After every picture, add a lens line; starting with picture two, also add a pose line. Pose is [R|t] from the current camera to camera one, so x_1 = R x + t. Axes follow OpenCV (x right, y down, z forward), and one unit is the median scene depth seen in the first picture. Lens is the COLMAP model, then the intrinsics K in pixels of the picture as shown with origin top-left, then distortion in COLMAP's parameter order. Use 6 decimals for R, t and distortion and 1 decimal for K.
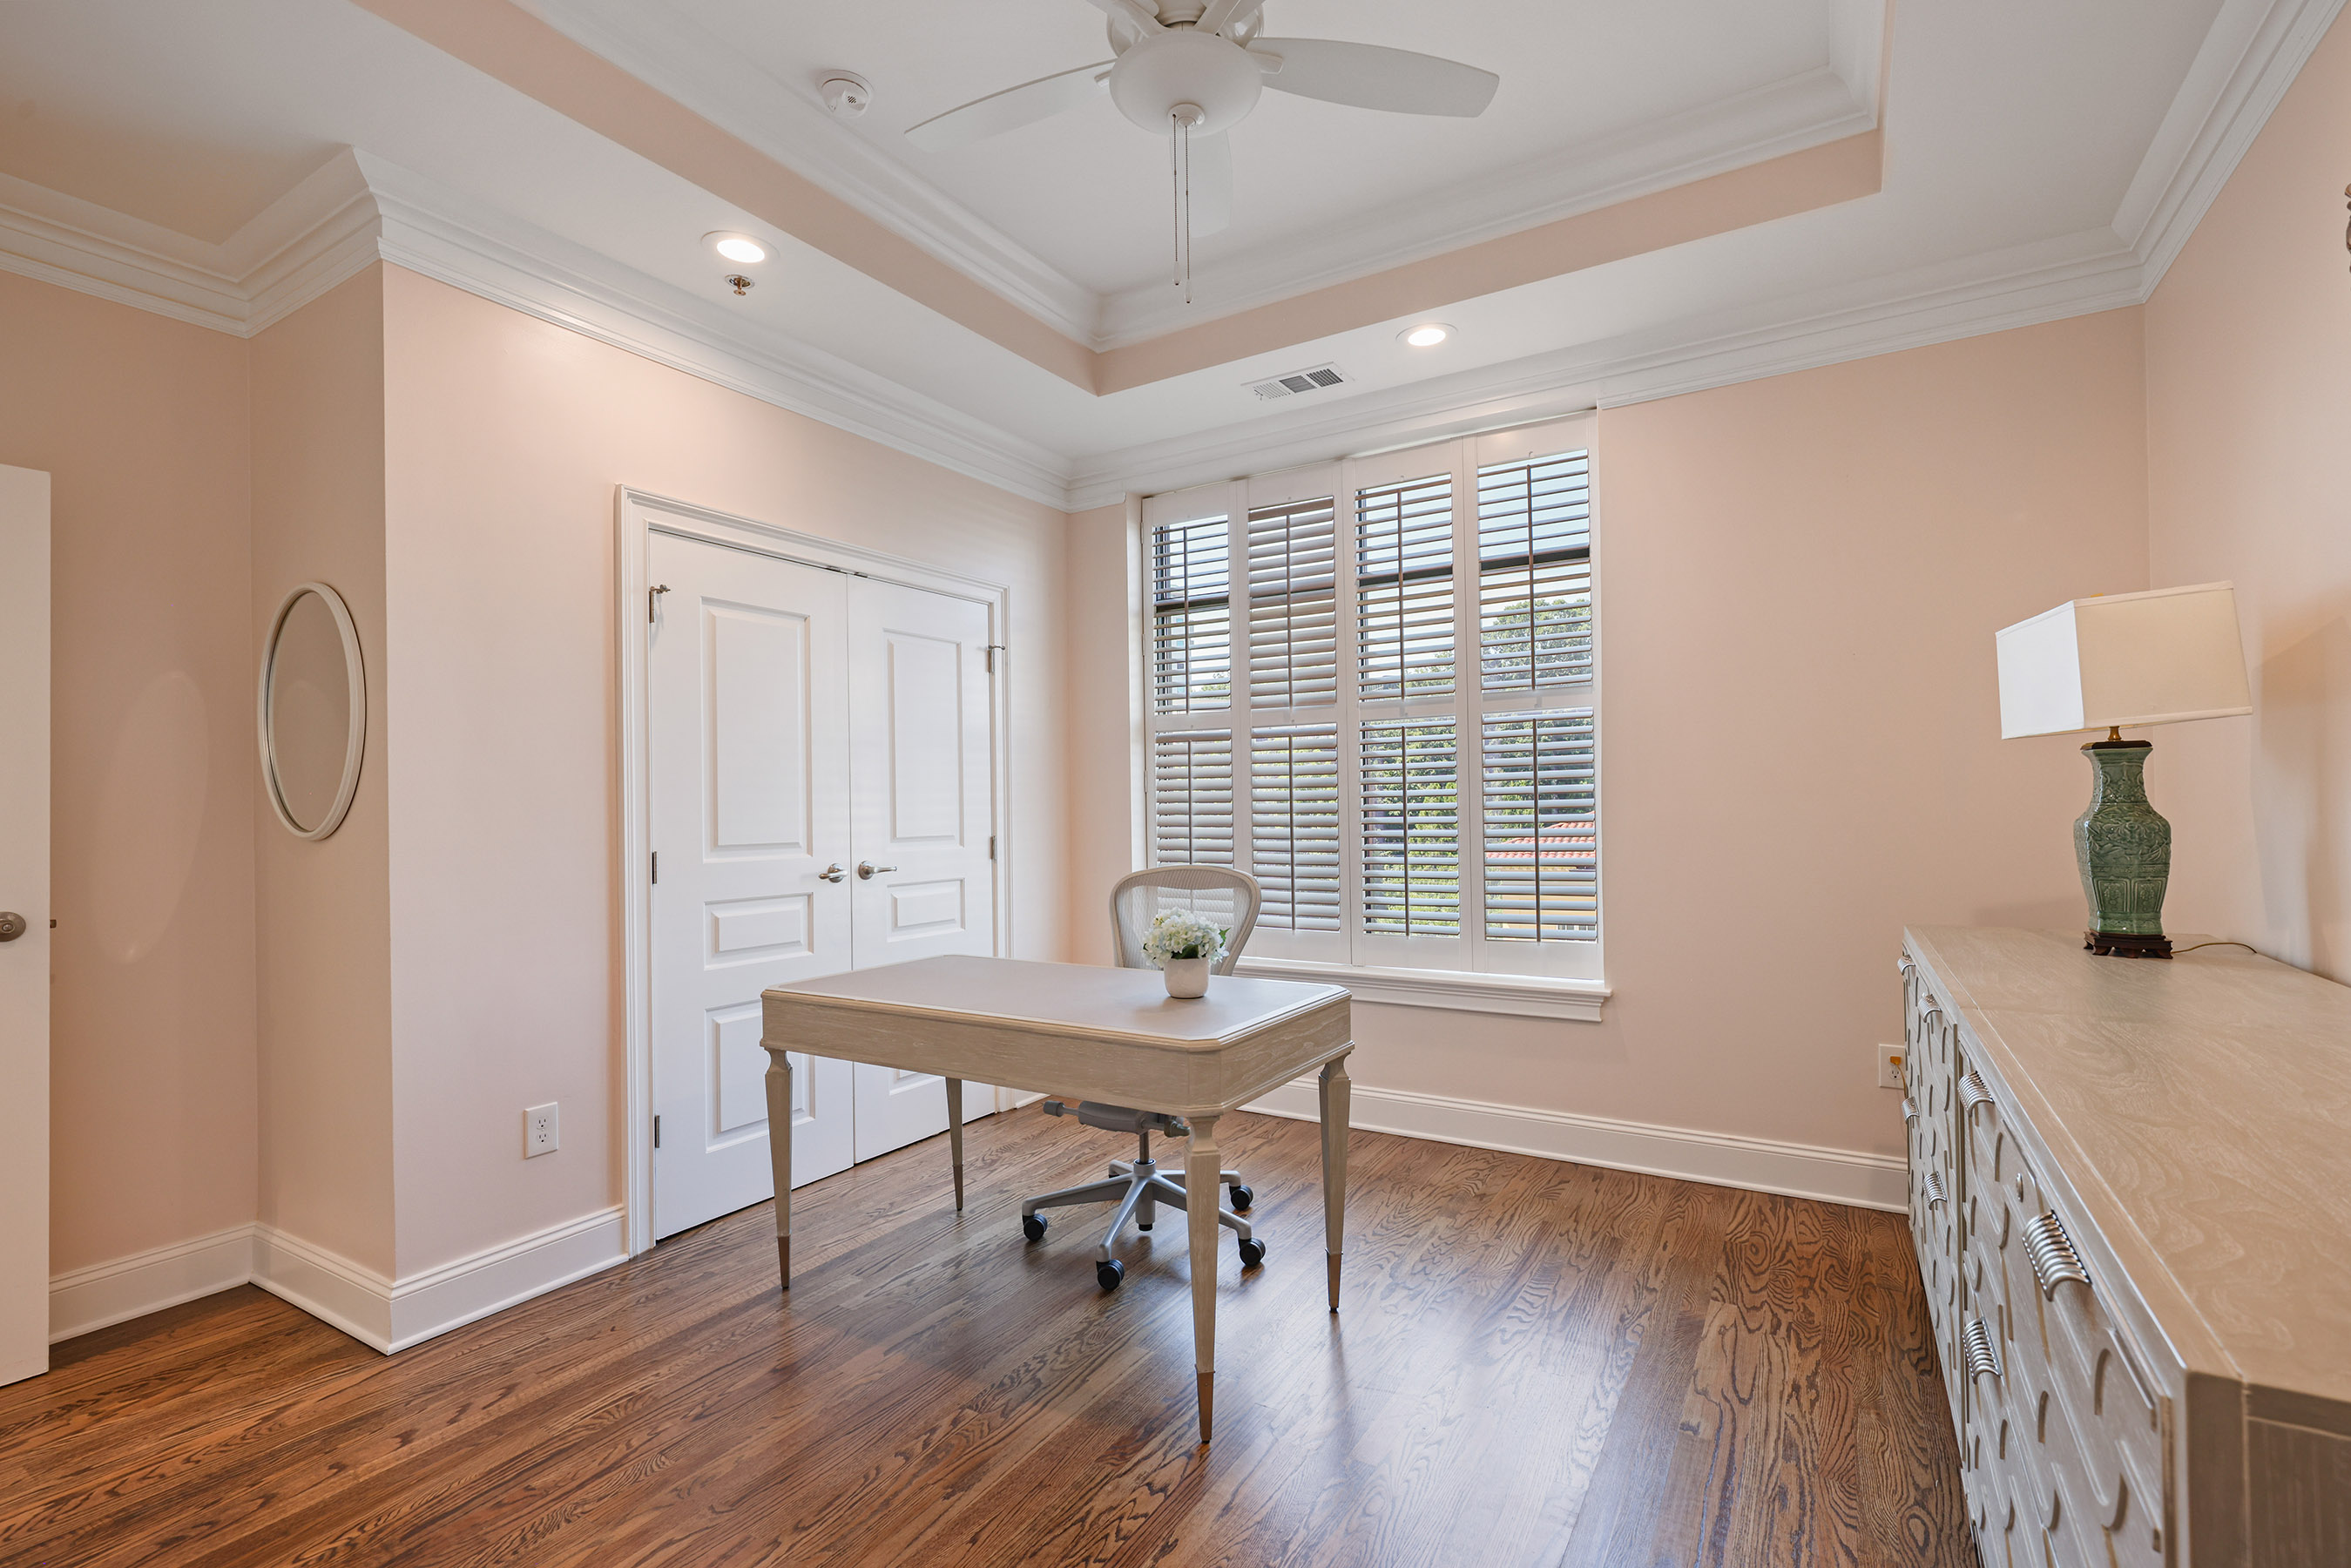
lens RADIAL K [[1033.6, 0, 1168.4], [0, 1033.6, 799.1], [0, 0, 1]] dist [0.005296, 0.000253]
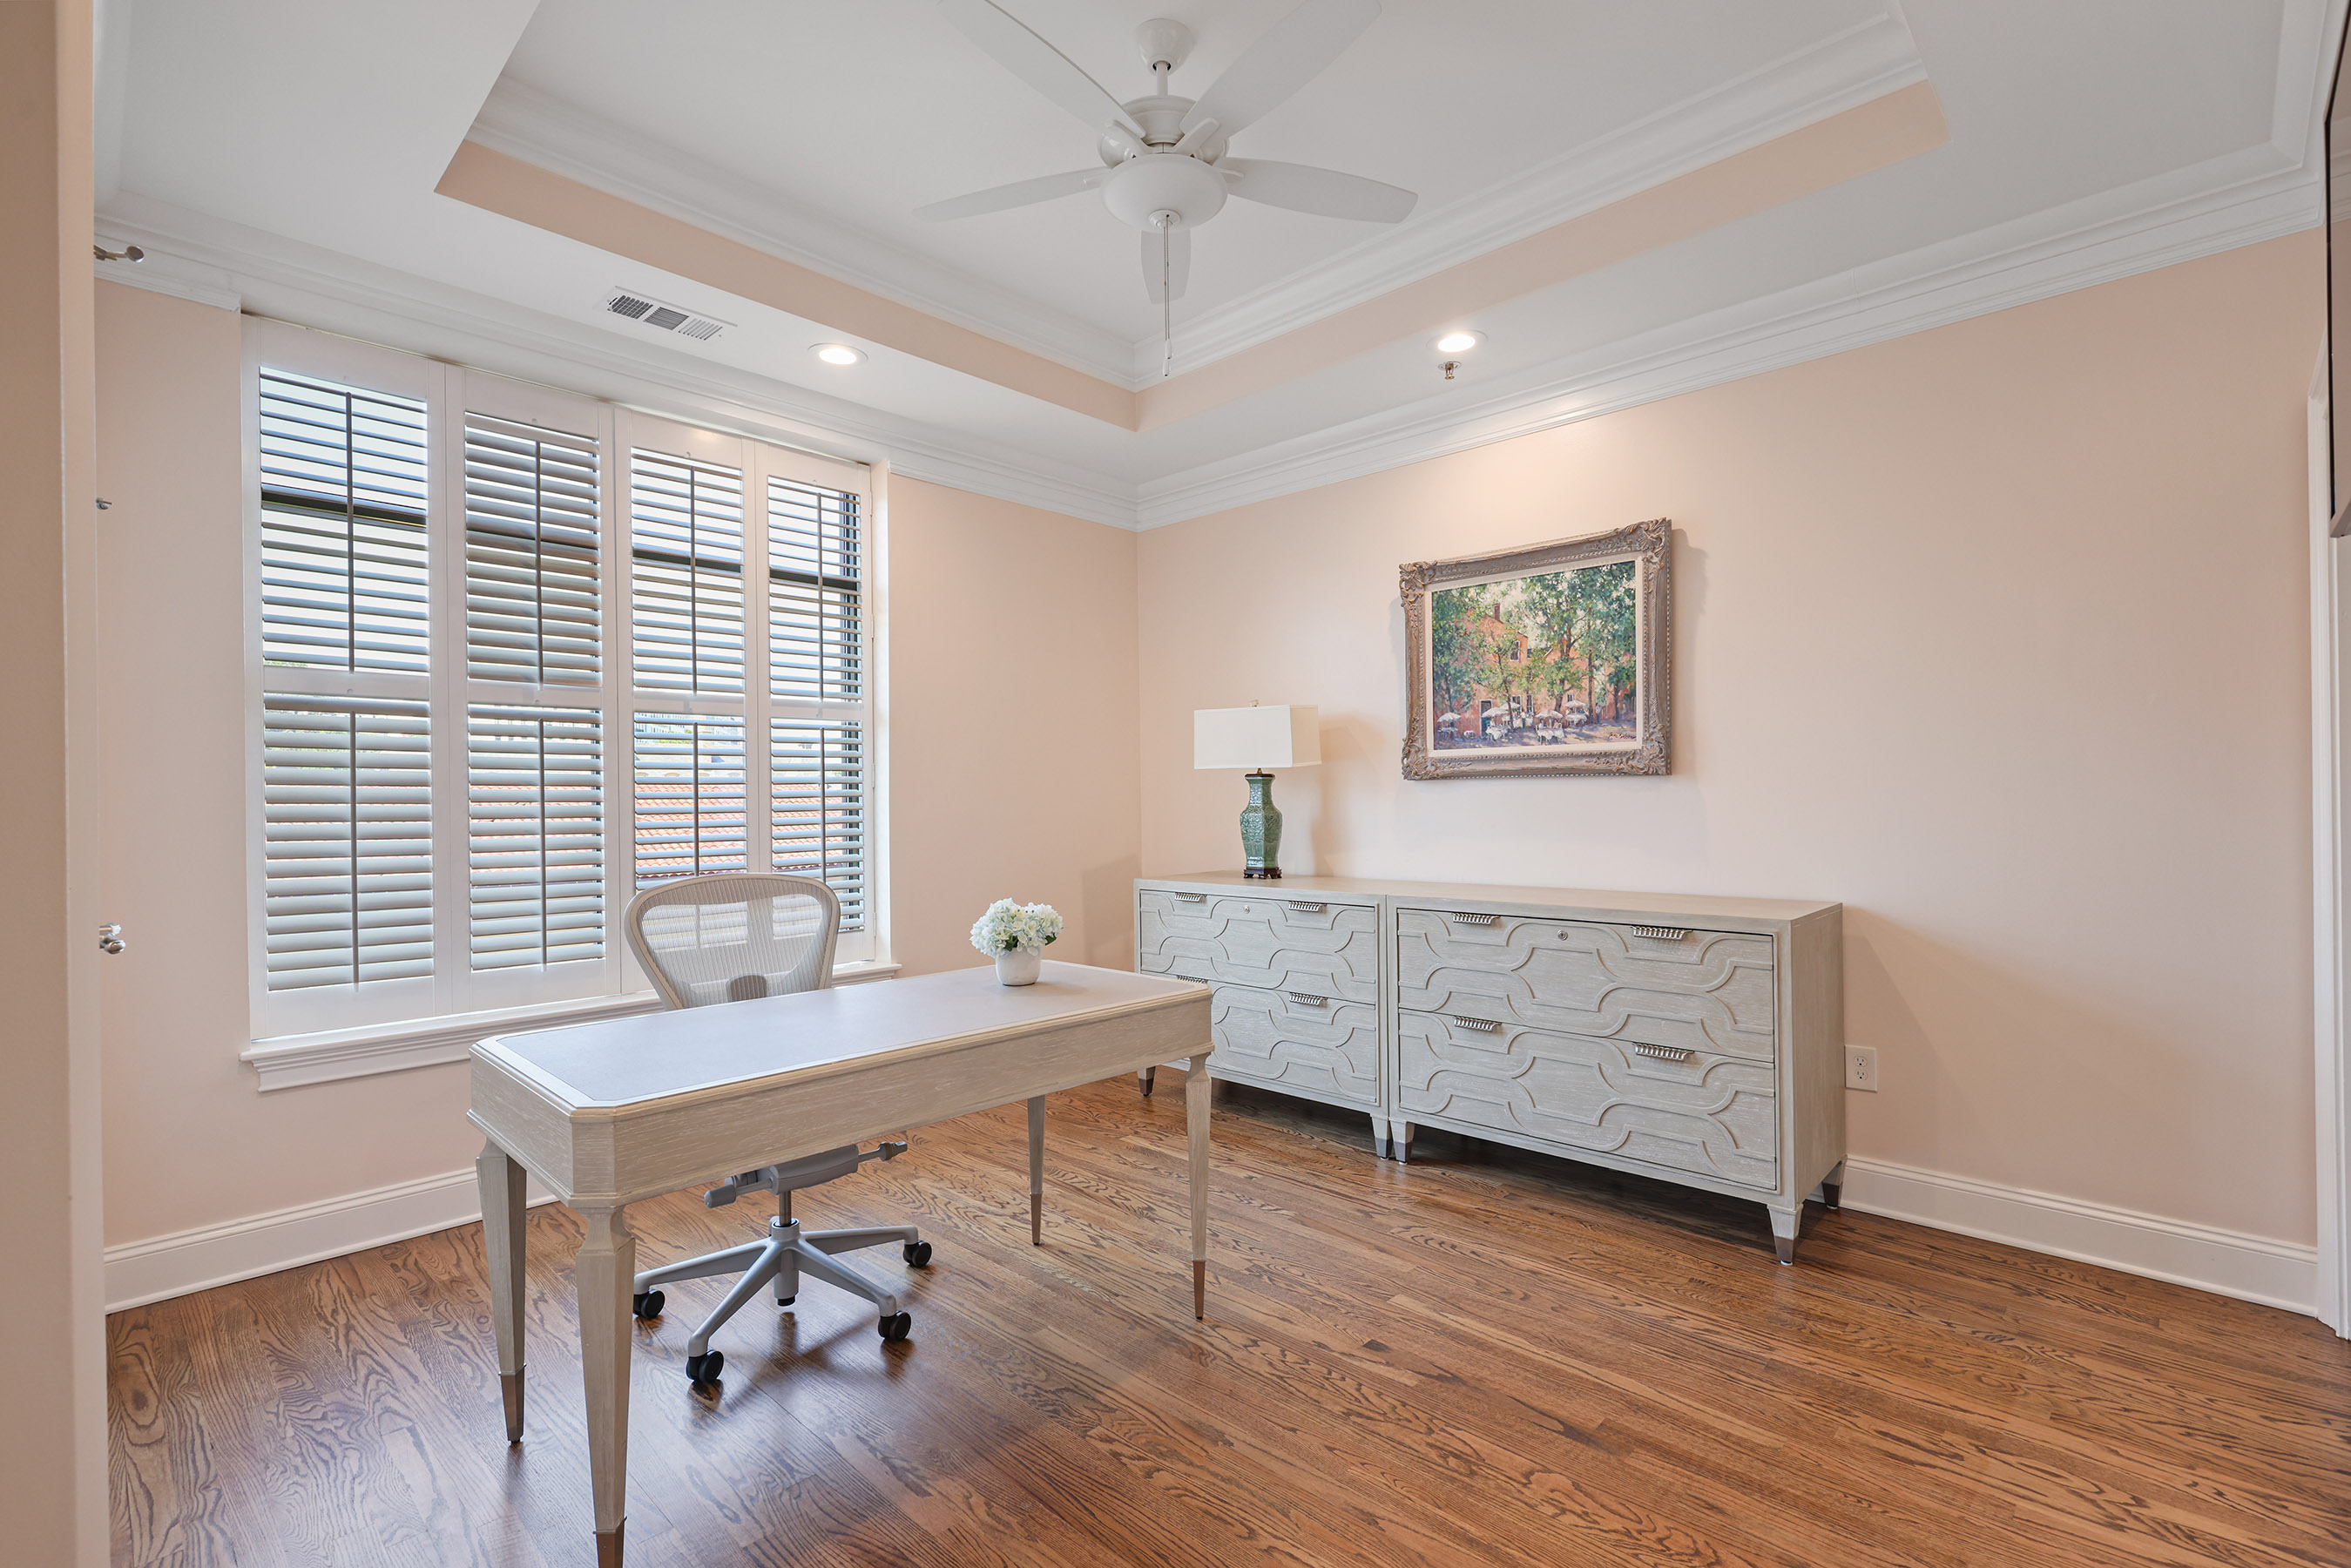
lens RADIAL K [[1033.6, 0, 1184.2], [0, 1033.6, 794.3], [0, 0, 1]] dist [0.005296, 0.000253]
pose [[0.232392, 0.016803, 0.972477, -0.749603], [0.000604, 0.999848, -0.017420, 0.013746], [-0.972622, 0.004635, 0.232347, 0.467987]]
